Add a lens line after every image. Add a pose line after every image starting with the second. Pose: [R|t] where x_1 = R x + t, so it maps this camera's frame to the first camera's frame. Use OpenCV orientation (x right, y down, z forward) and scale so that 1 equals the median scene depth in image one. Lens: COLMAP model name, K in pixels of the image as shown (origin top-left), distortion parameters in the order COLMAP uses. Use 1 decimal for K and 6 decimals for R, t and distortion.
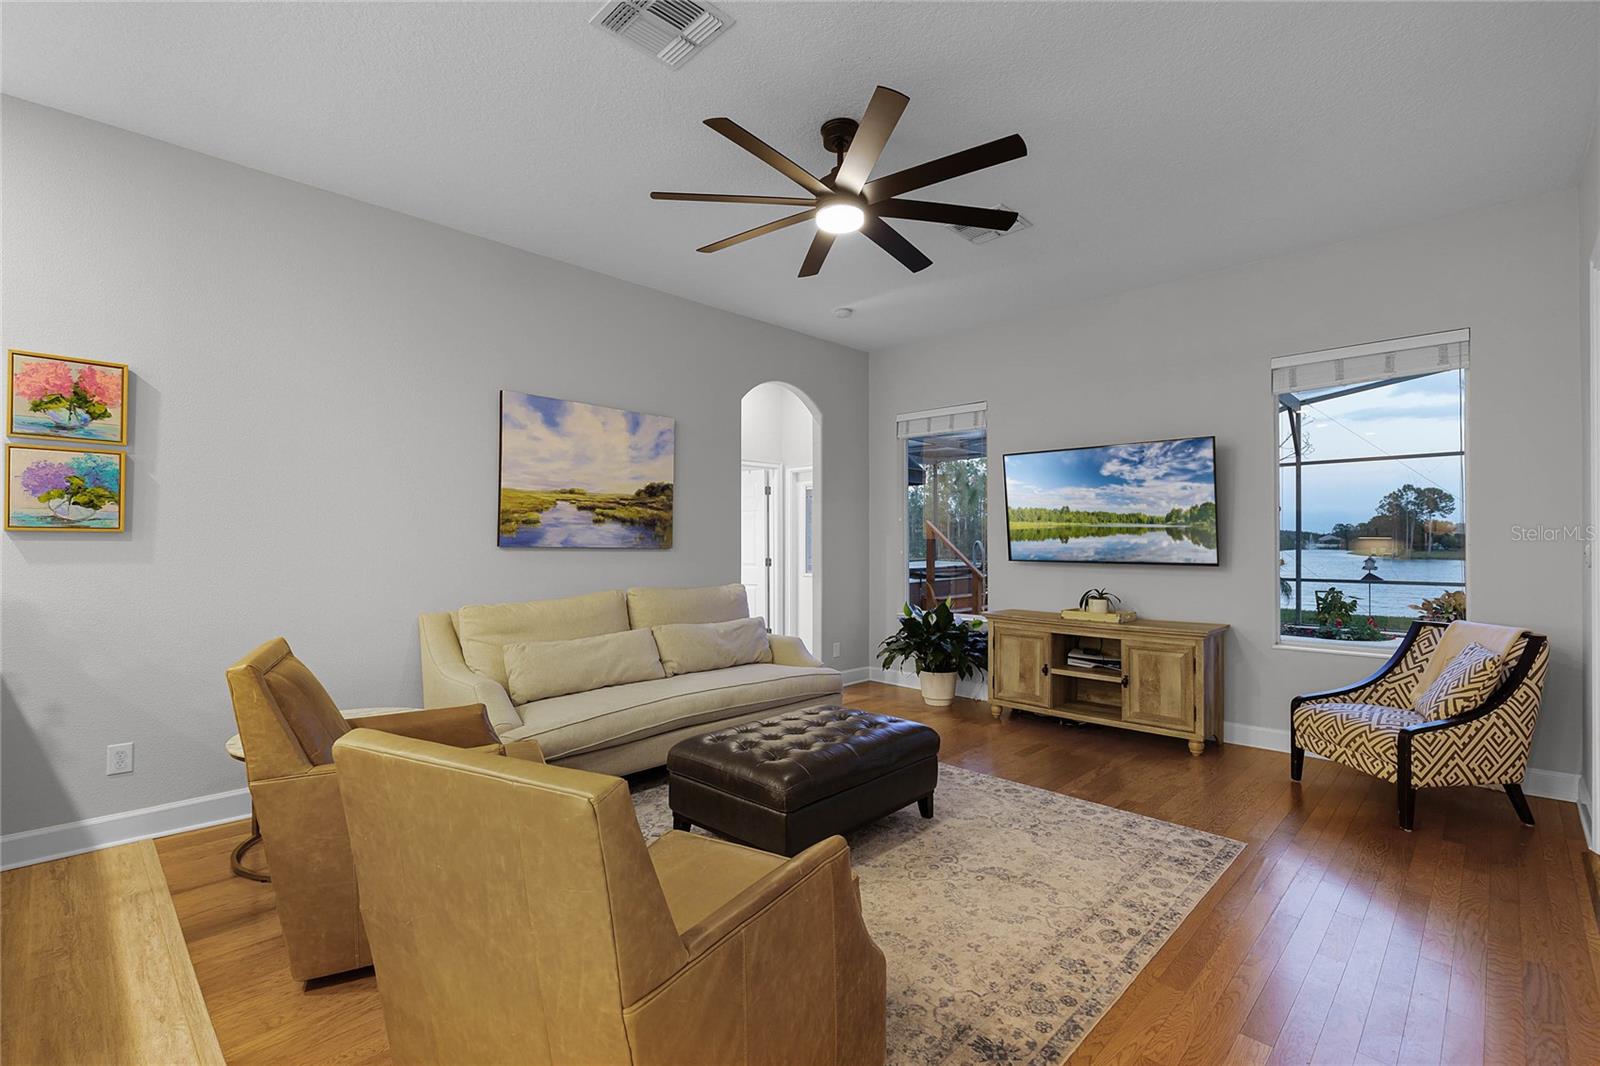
lens RADIAL K [[720.4, 0, 801.1], [0, 720.4, 540.0], [0, 0, 1]] dist [0.003660, -0.000220]
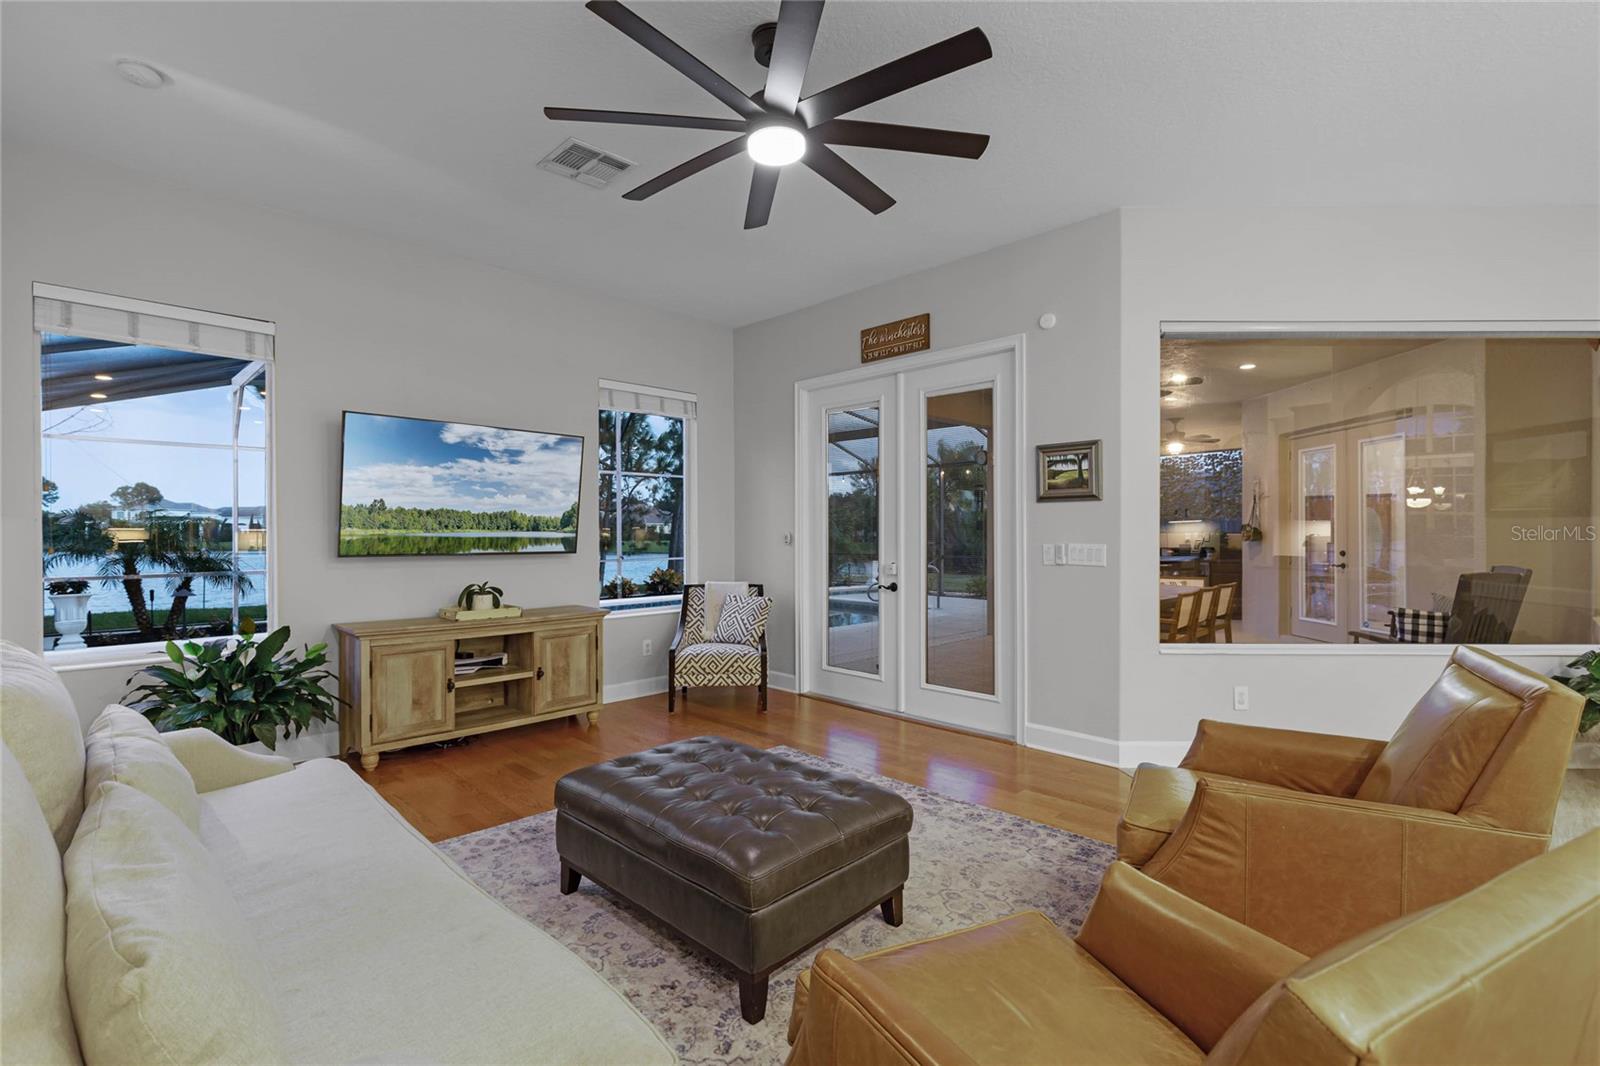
lens RADIAL K [[715.9, 0, 794.8], [0, 715.9, 536.1], [0, 0, 1]] dist [0.007248, -0.000127]
pose [[0.019910, -0.005855, 0.999785, -0.628473], [-0.001738, 0.999981, 0.005891, 0.003295], [-0.999800, -0.001855, 0.019900, 0.769550]]
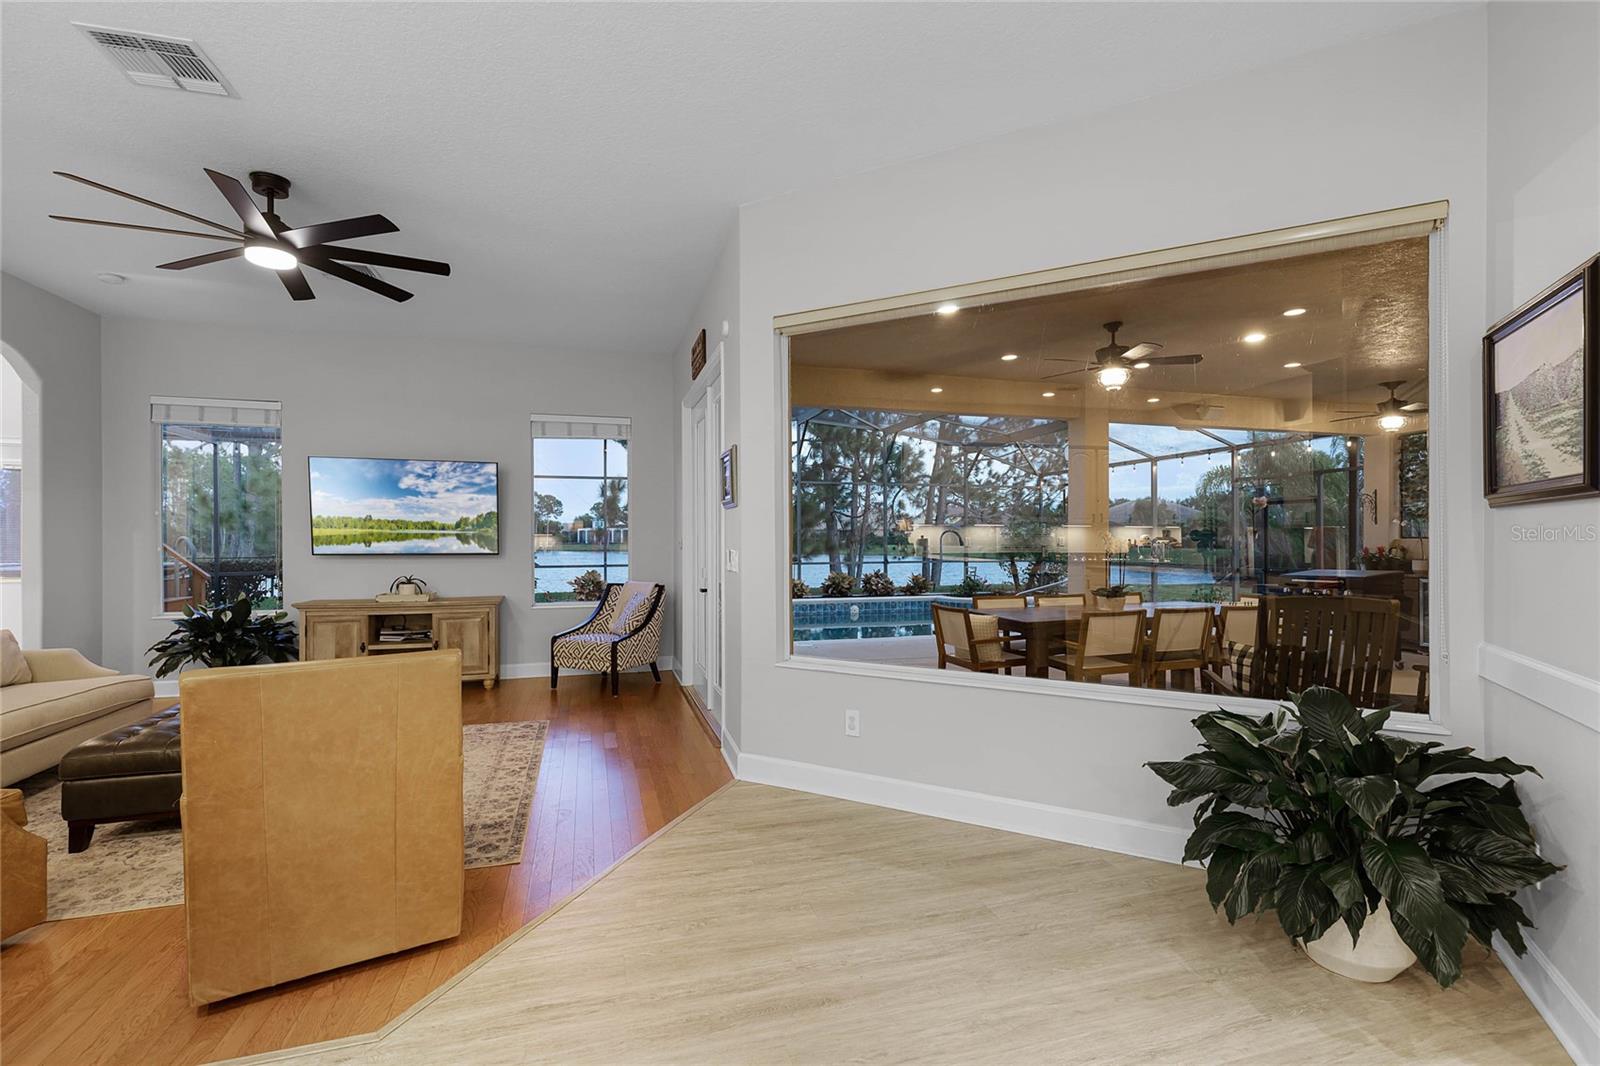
lens RADIAL K [[717.8, 0, 799.1], [0, 717.8, 540.1], [0, 0, 1]] dist [0.004113, -0.000123]
pose [[0.492126, -0.004589, 0.870512, -0.427966], [-0.000709, 0.999984, 0.005673, -0.000950], [-0.870524, -0.003409, 0.492115, -0.245582]]
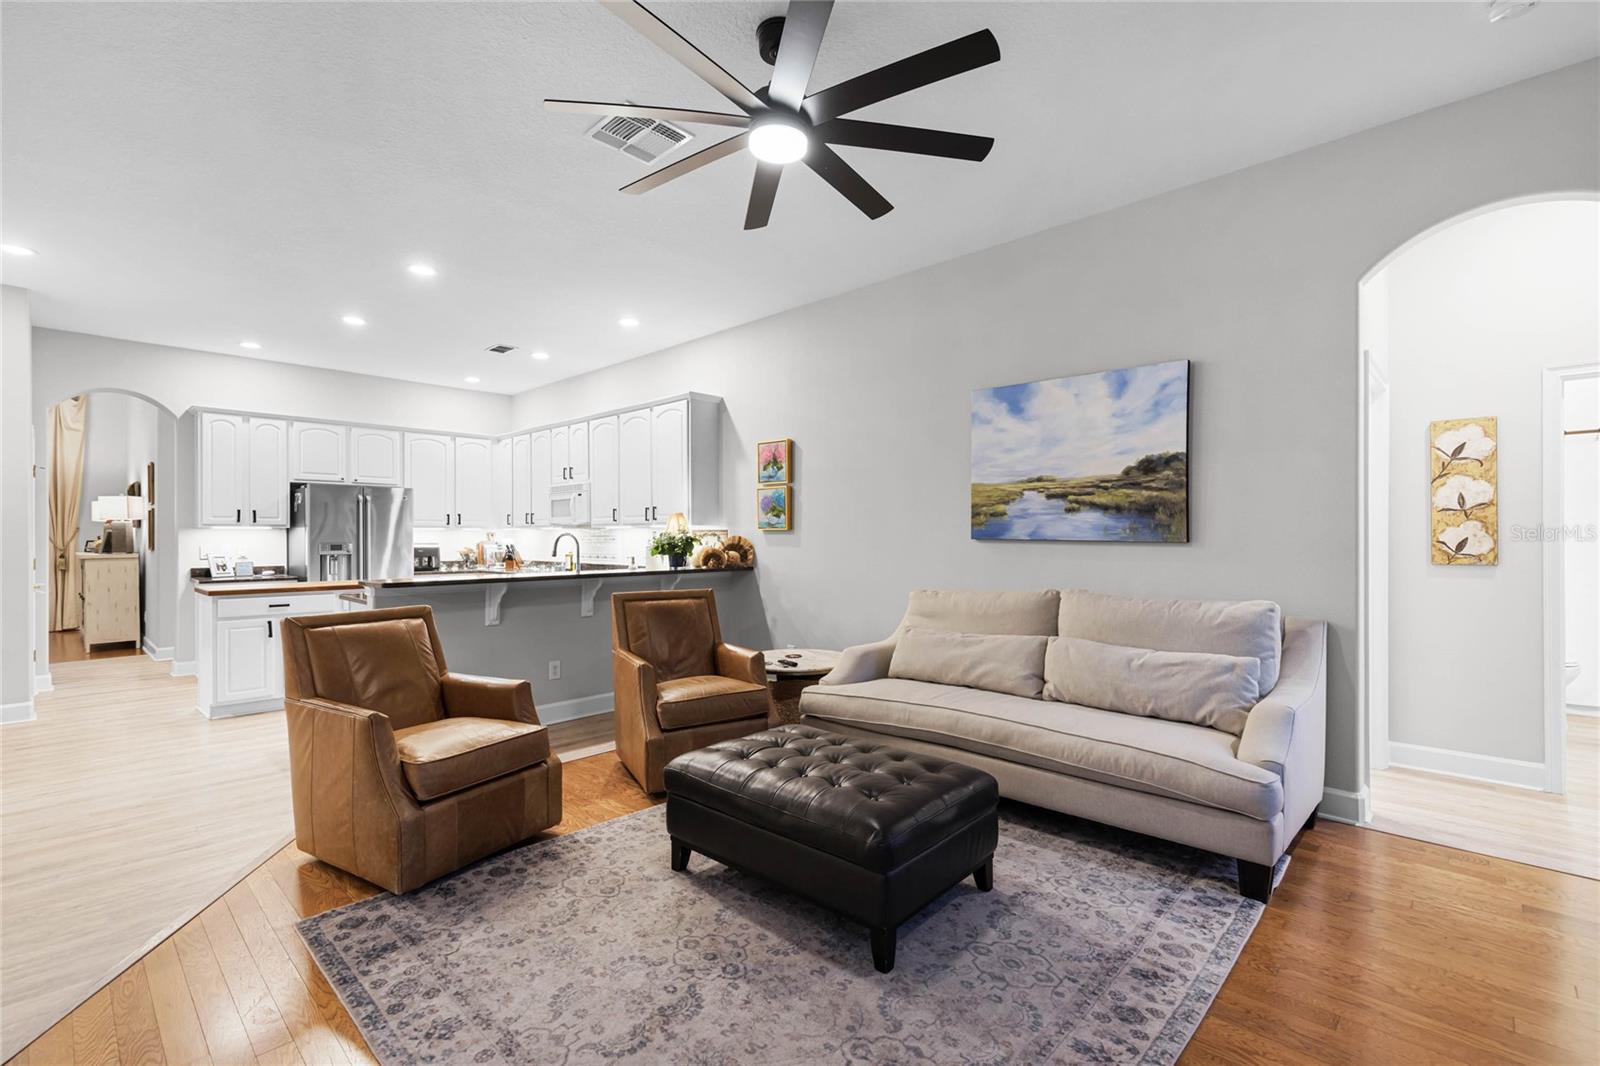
lens RADIAL K [[717.8, 0, 799.1], [0, 717.8, 540.1], [0, 0, 1]] dist [0.004113, -0.000123]
pose [[0.006641, 0.004308, -0.999969, 0.707140], [0.005411, 0.999976, 0.004344, 0.005660], [0.999963, -0.005439, 0.006617, 0.813866]]
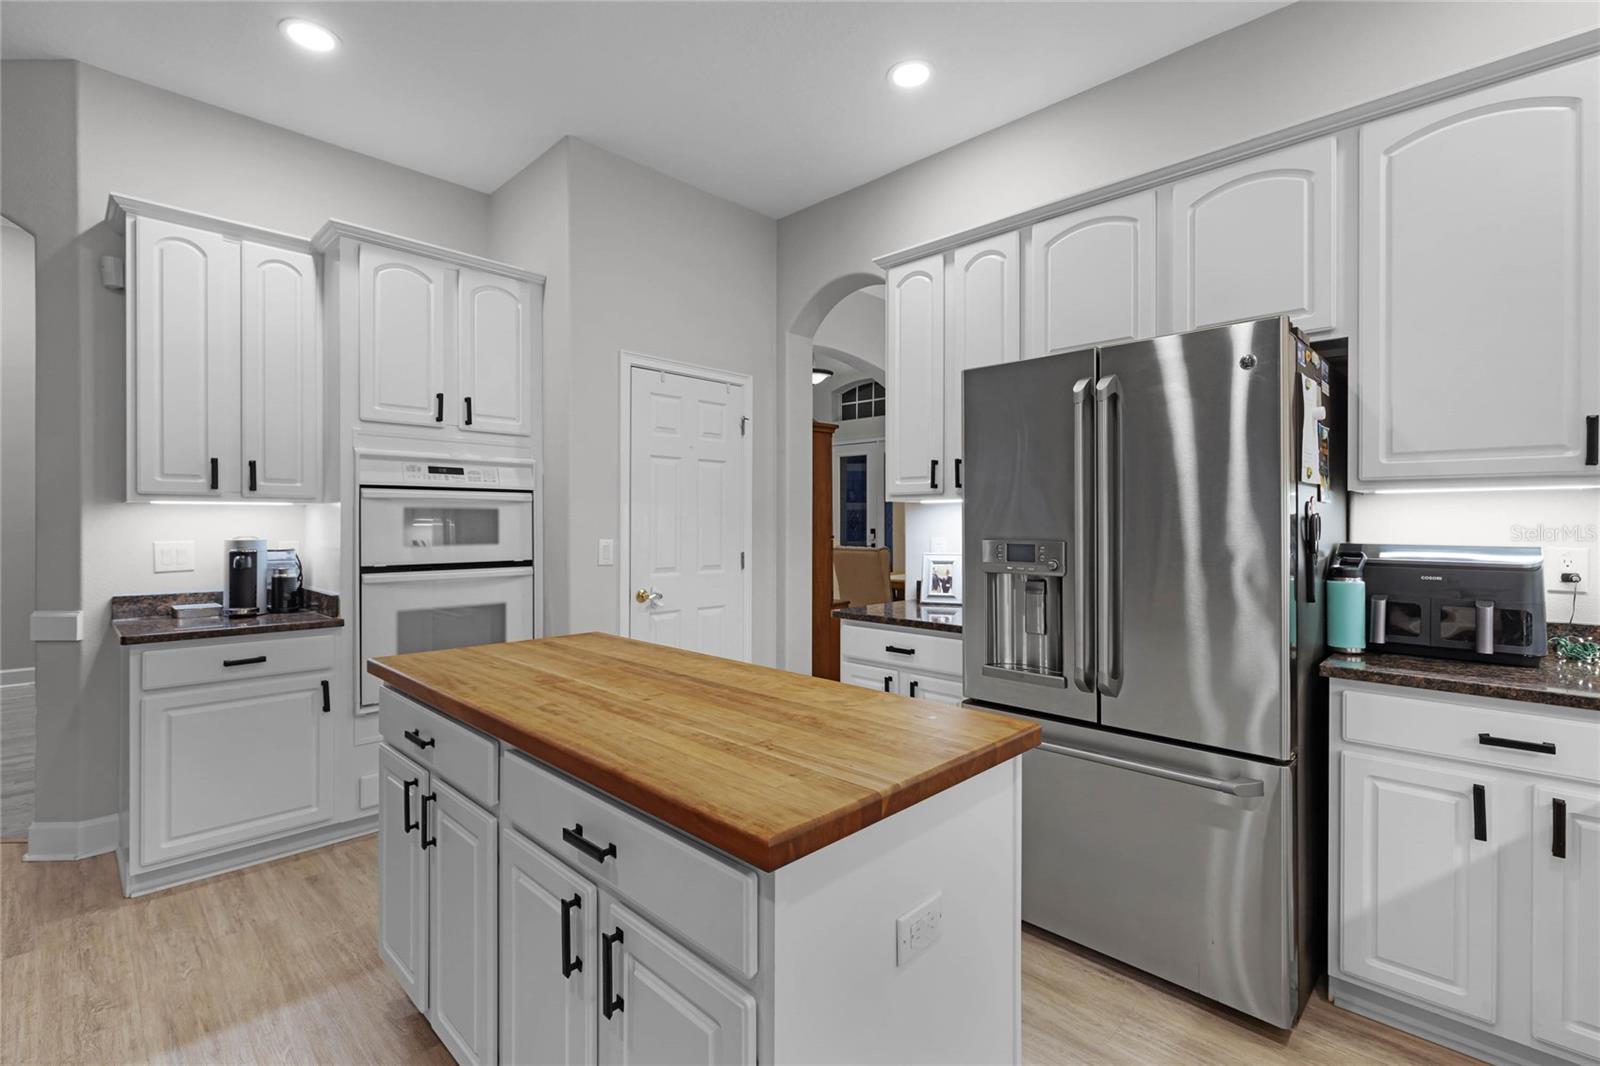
lens RADIAL K [[713.0, 0, 797.1], [0, 713.0, 528.4], [0, 0, 1]] dist [0.000728, -0.000063]
pose [[-0.999976, -0.001269, 0.006800, -0.915989], [-0.001251, 0.999996, 0.002628, 0.004746], [-0.006804, 0.002619, -0.999973, 0.251204]]
